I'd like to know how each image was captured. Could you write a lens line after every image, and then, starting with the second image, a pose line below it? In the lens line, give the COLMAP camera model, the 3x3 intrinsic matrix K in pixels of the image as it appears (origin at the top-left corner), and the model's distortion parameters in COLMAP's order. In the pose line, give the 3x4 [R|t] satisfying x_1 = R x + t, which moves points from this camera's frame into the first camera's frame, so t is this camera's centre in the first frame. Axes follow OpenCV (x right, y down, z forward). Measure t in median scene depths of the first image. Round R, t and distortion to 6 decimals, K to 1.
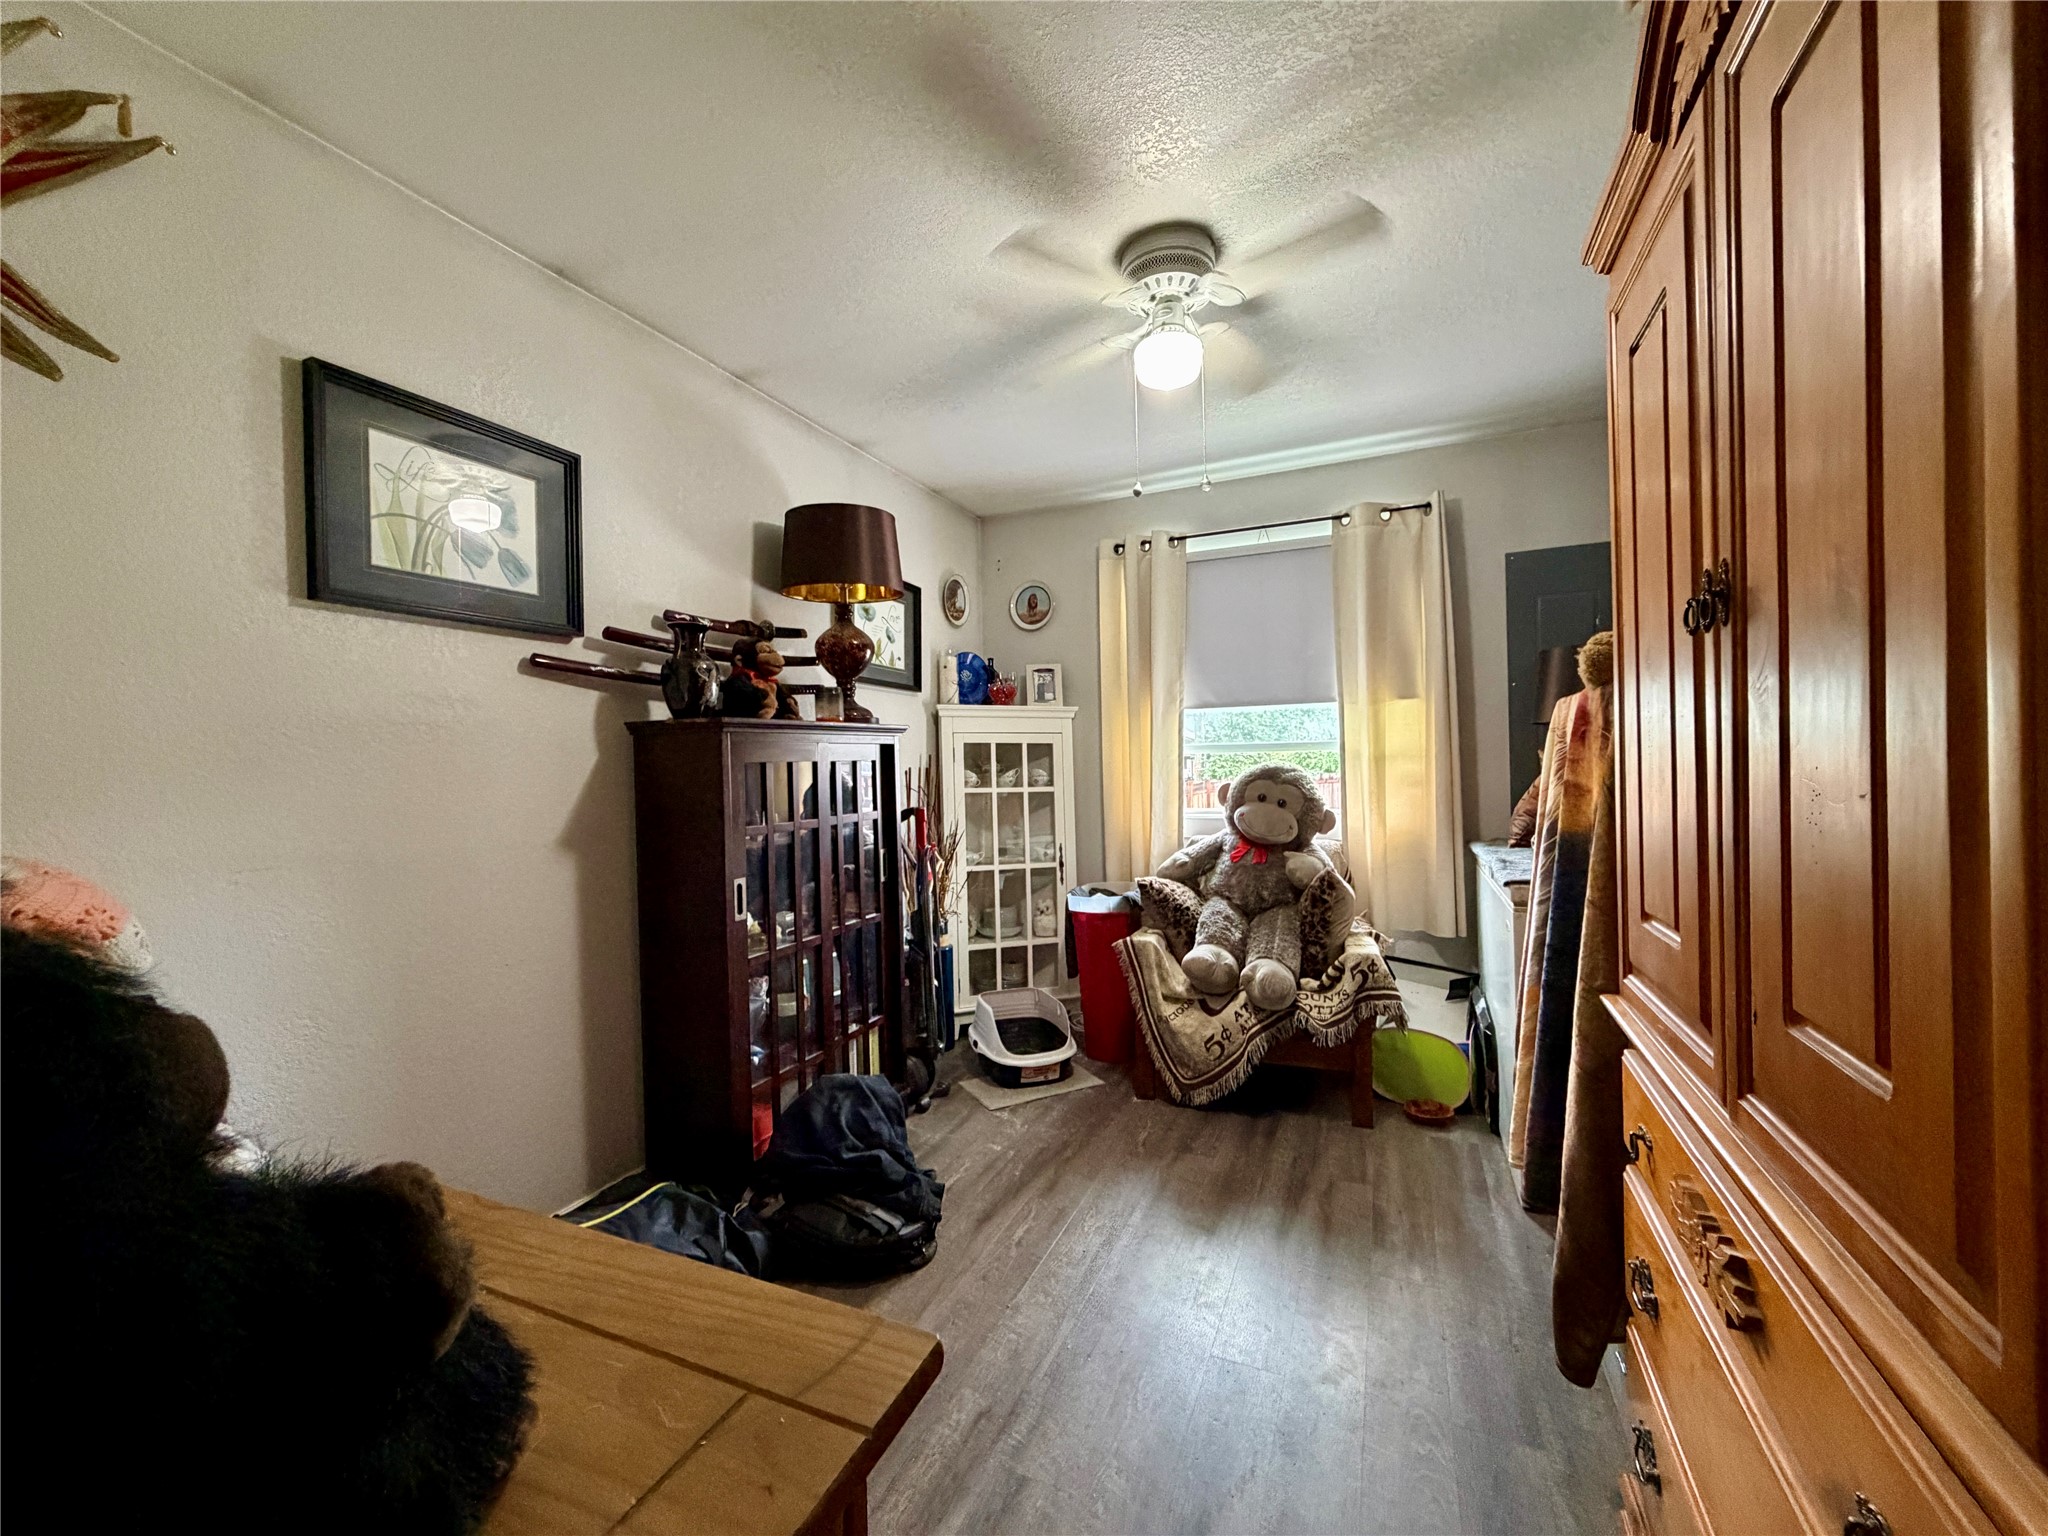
lens RADIAL K [[815.8, 0, 1016.5], [0, 815.8, 766.4], [0, 0, 1]] dist [-0.002142, -0.000243]
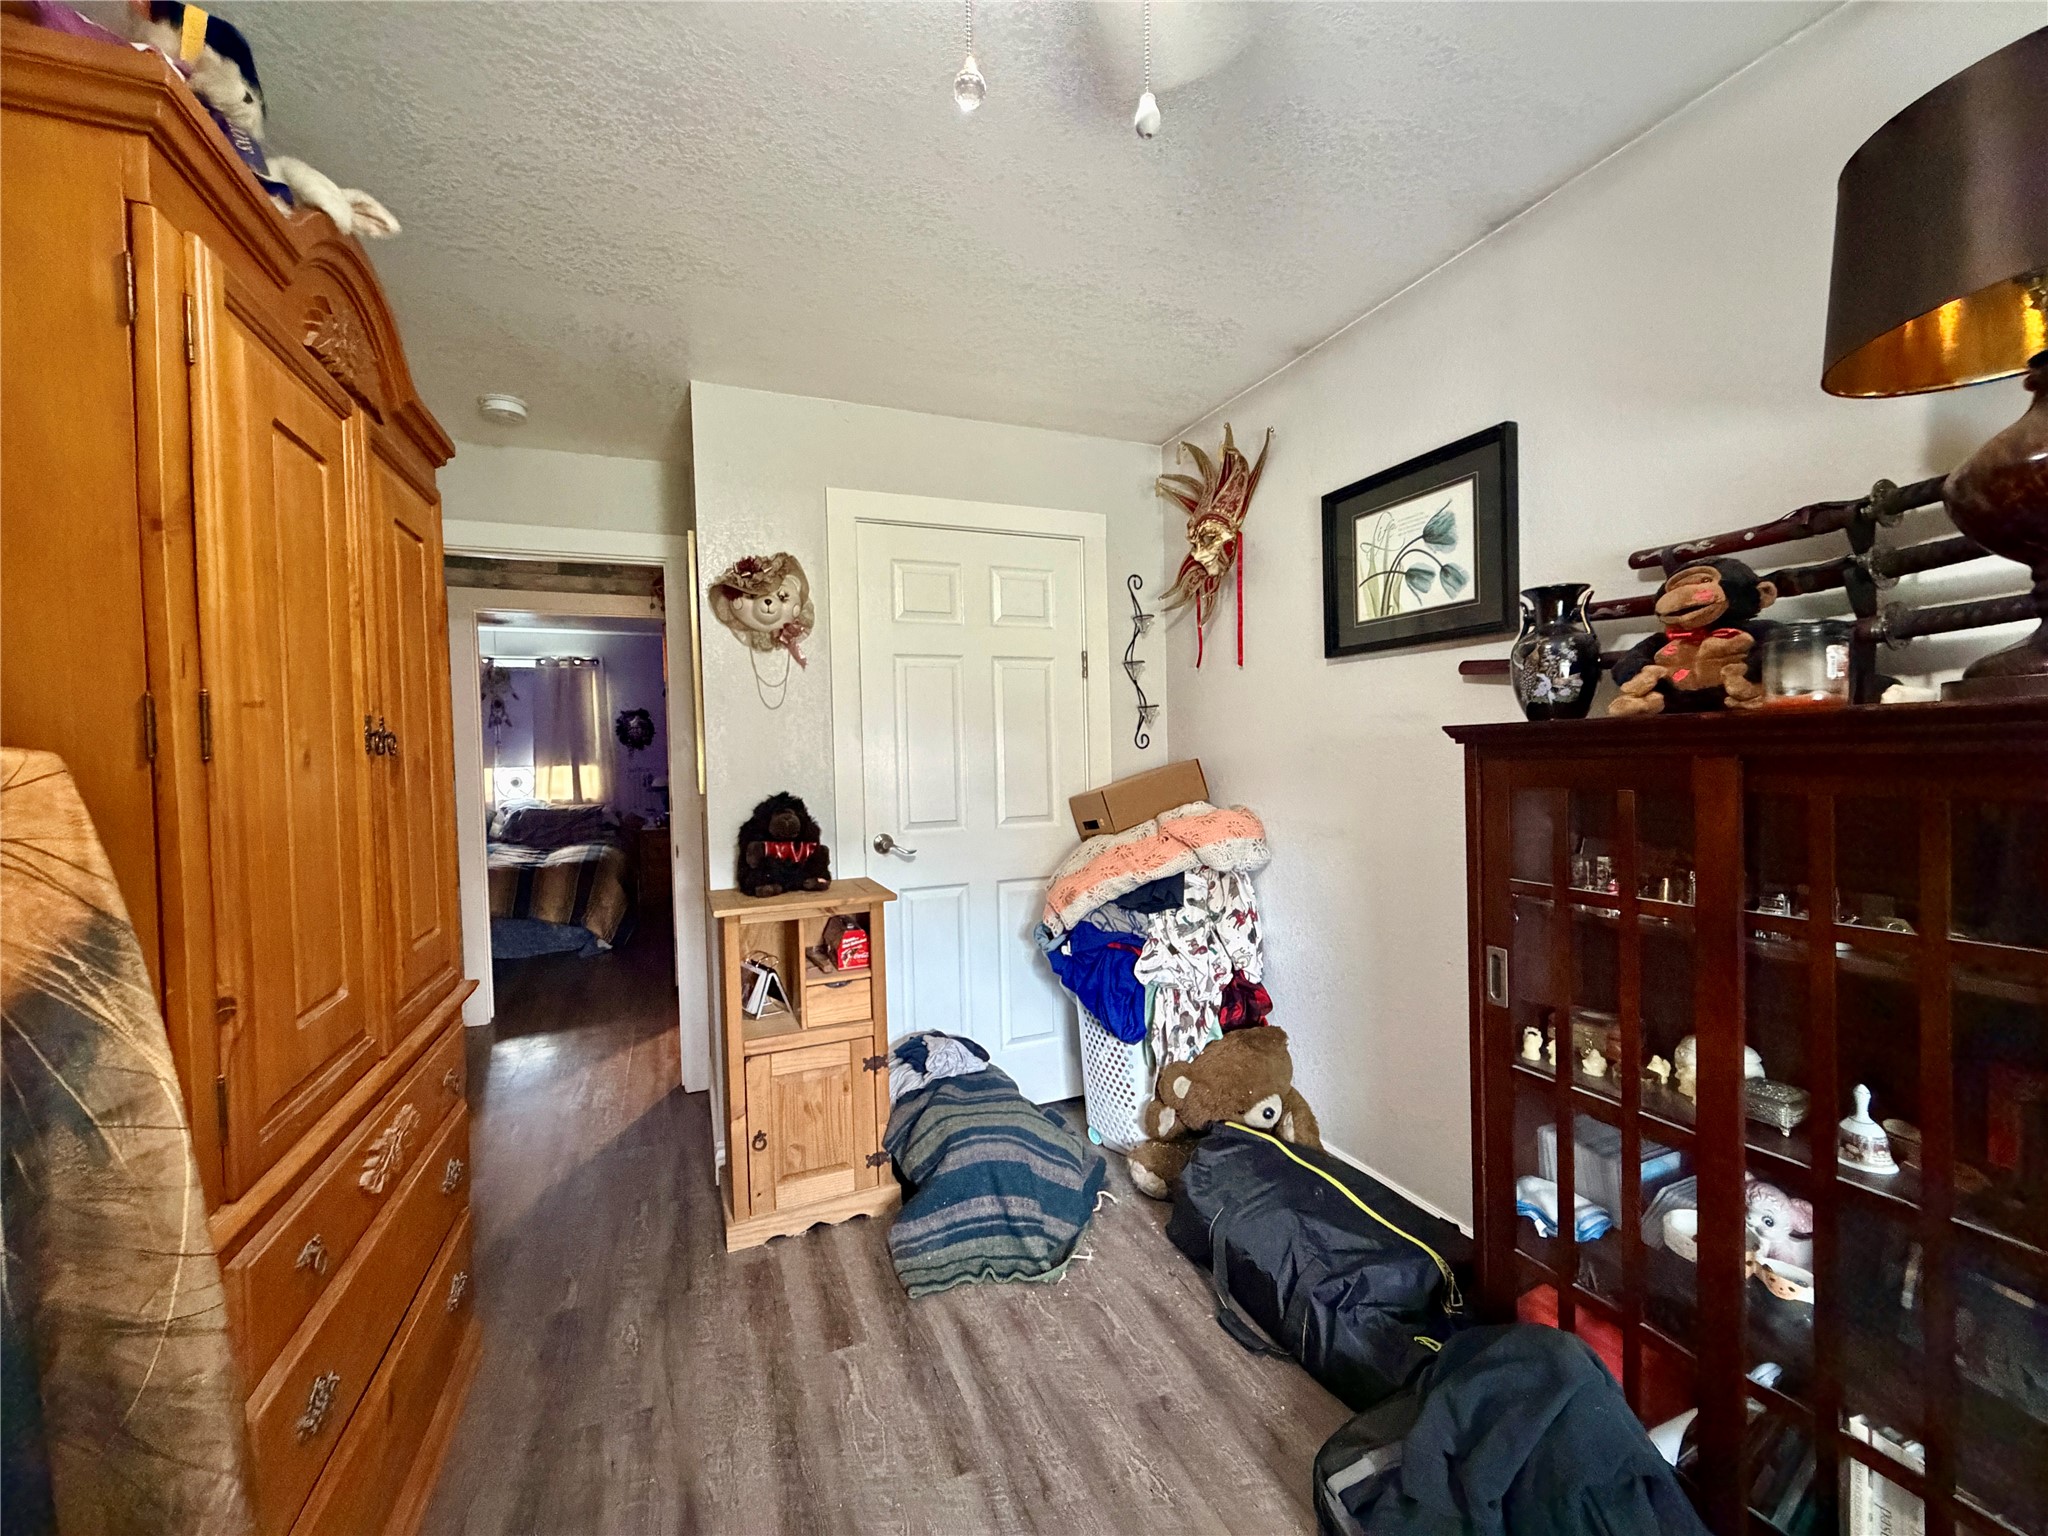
lens RADIAL K [[815.8, 0, 1016.5], [0, 815.8, 769.7], [0, 0, 1]] dist [-0.002142, -0.000243]
pose [[-0.683188, 0.046976, -0.728730, 0.426301], [0.023645, 0.998828, 0.042221, -0.051147], [0.729860, 0.011614, -0.683498, 1.083519]]
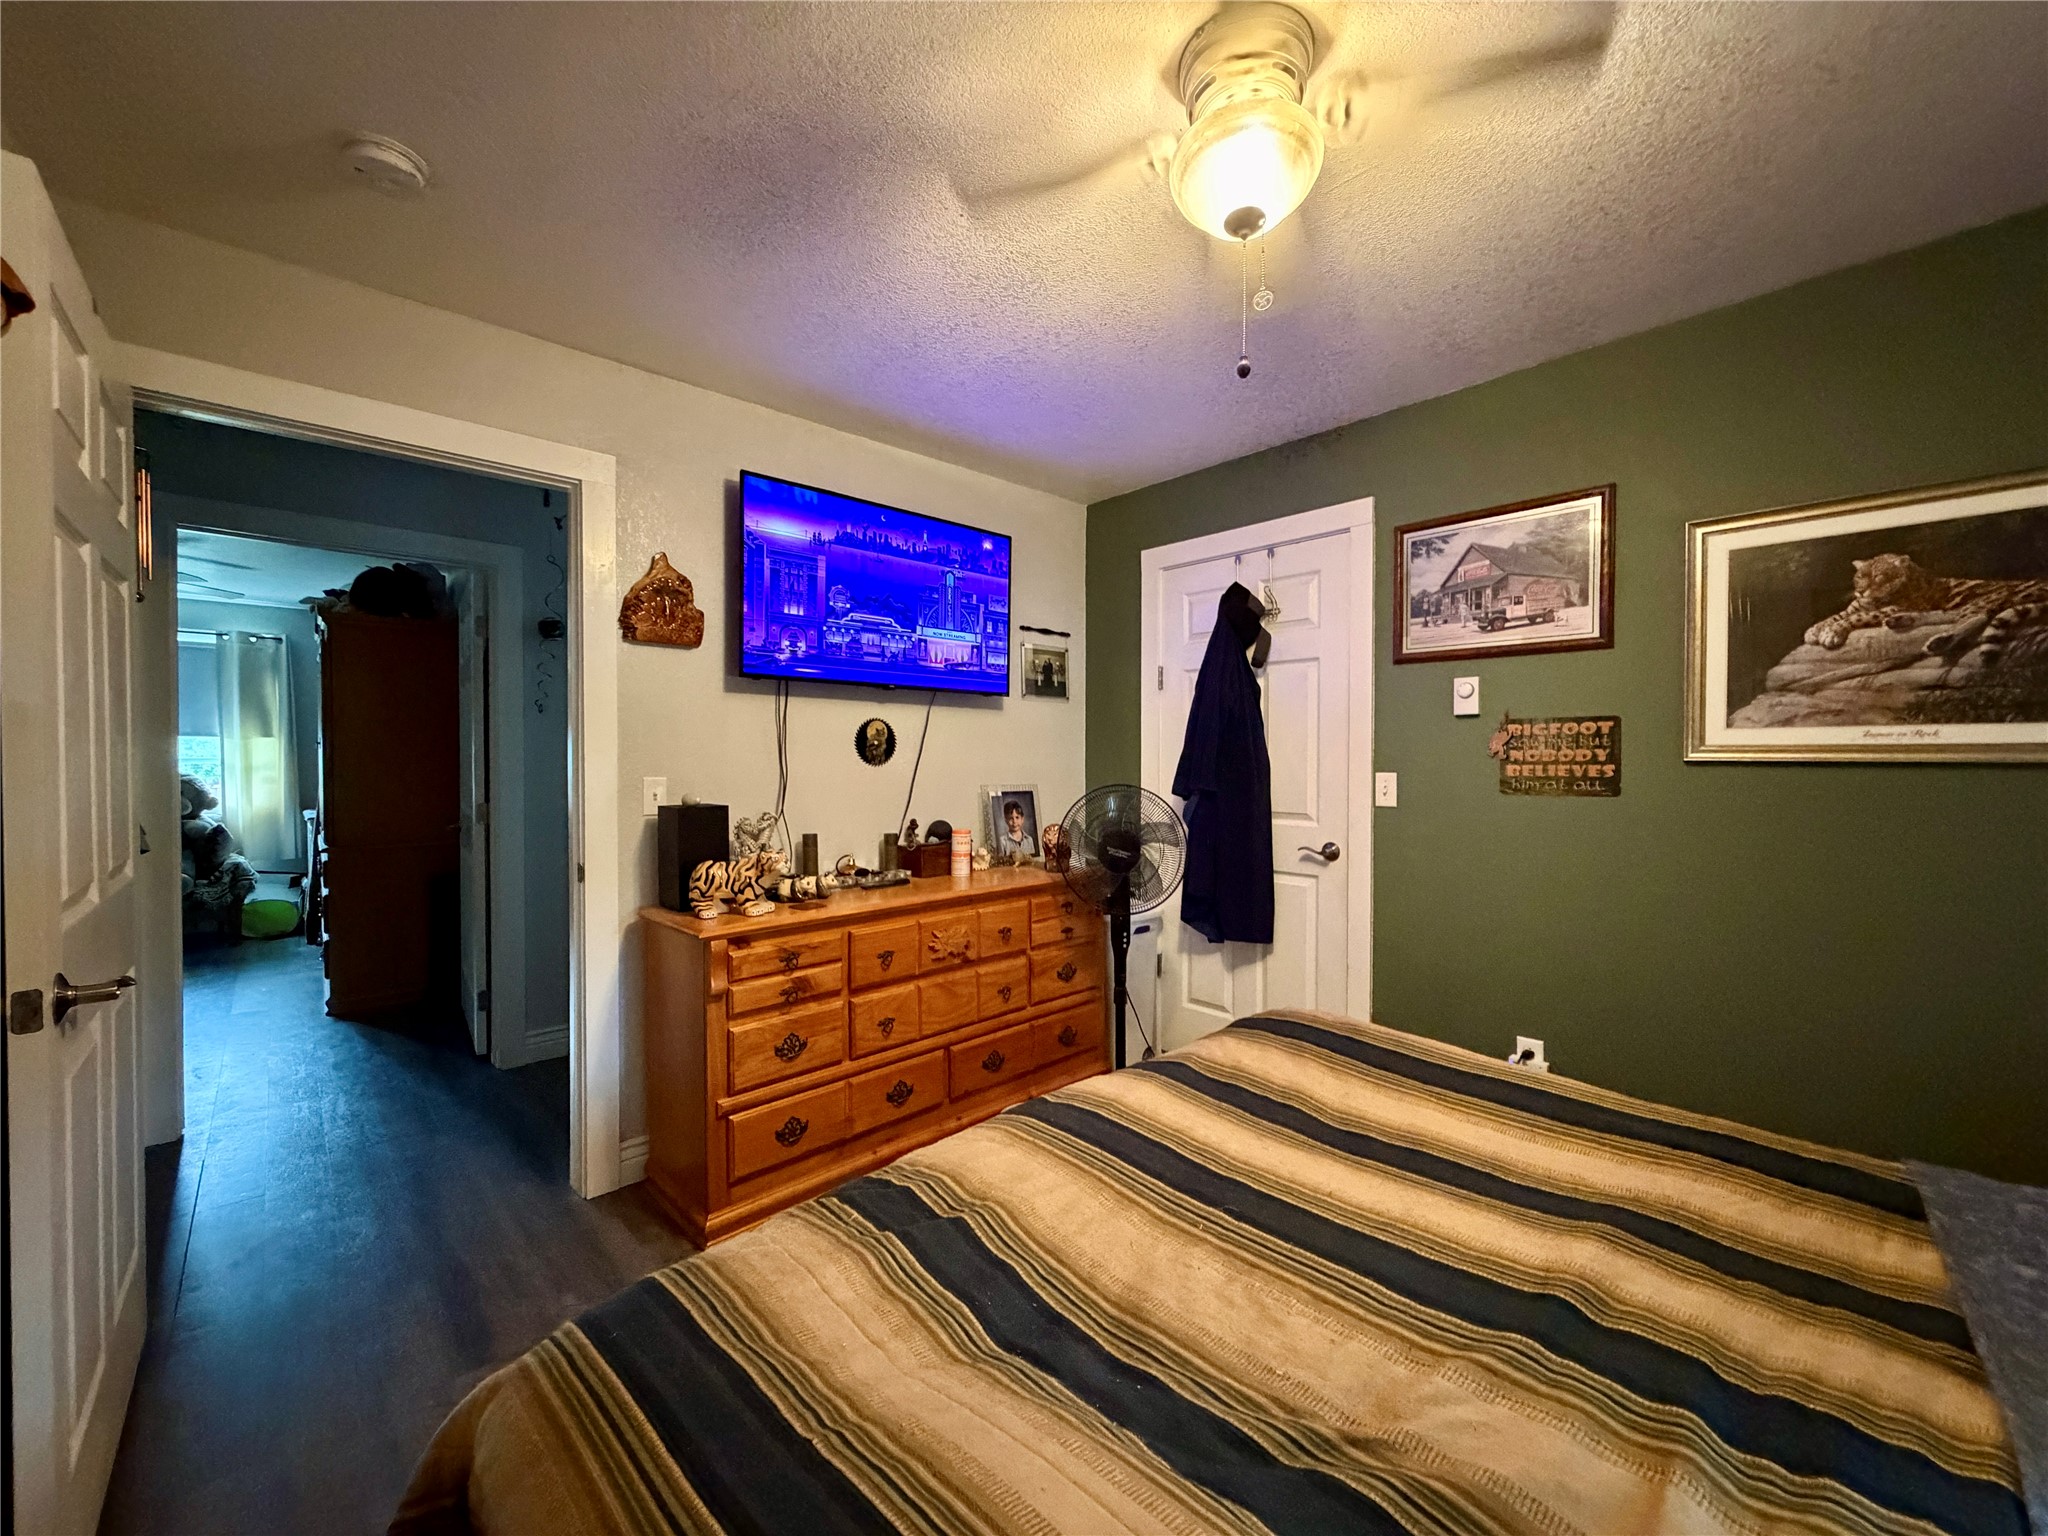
lens RADIAL K [[815.8, 0, 1018.1], [0, 815.8, 765.9], [0, 0, 1]] dist [-0.002142, -0.000243]
pose [[0.399531, 0.005047, 0.916706, -0.669096], [0.004792, 0.999960, -0.007593, 0.007905], [-0.916707, 0.007427, 0.399491, -1.626782]]
